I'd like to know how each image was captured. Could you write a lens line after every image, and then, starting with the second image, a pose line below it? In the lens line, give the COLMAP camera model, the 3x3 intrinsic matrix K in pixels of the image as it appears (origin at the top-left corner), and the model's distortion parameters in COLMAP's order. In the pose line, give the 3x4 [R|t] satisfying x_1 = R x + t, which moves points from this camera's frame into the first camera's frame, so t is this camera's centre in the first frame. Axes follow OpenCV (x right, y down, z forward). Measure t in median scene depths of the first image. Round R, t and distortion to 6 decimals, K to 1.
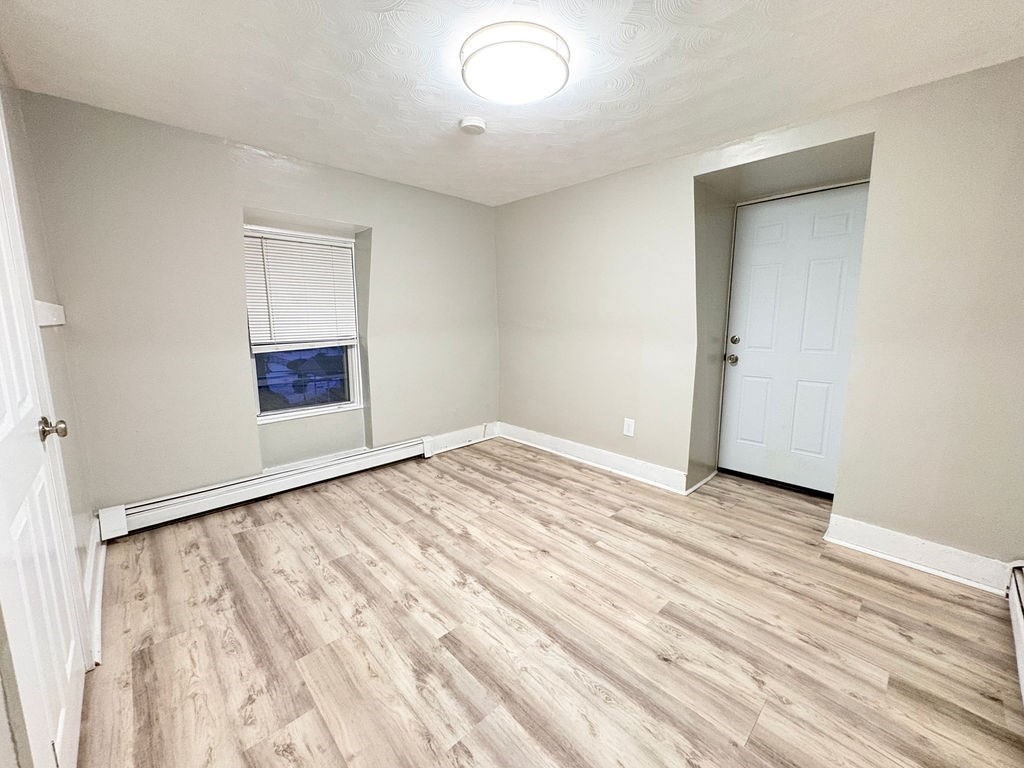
lens RADIAL K [[405.4, 0, 512.0], [0, 405.4, 384.0], [0, 0, 1]] dist [-0.001086, -0.000031]
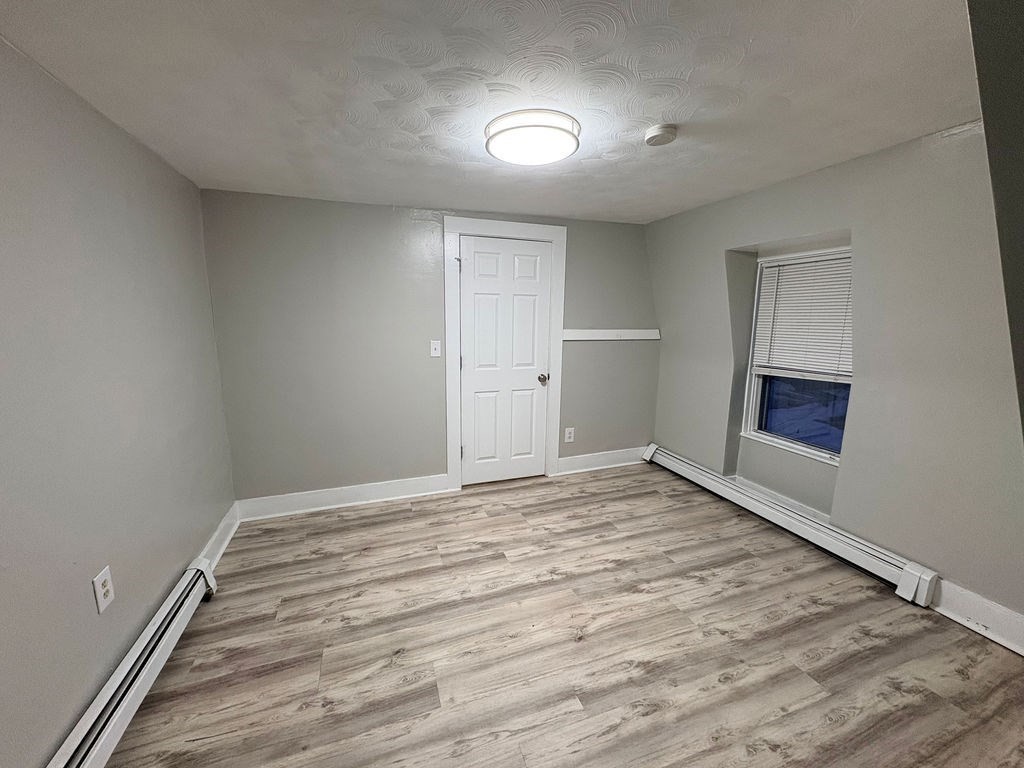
lens RADIAL K [[405.4, 0, 512.0], [0, 405.4, 384.0], [0, 0, 1]] dist [-0.001086, -0.000031]
pose [[-0.407496, 0.152694, -0.900351, 0.830807], [-0.154771, 0.960111, 0.232878, -0.268847], [0.899996, 0.234246, -0.367609, 1.090289]]
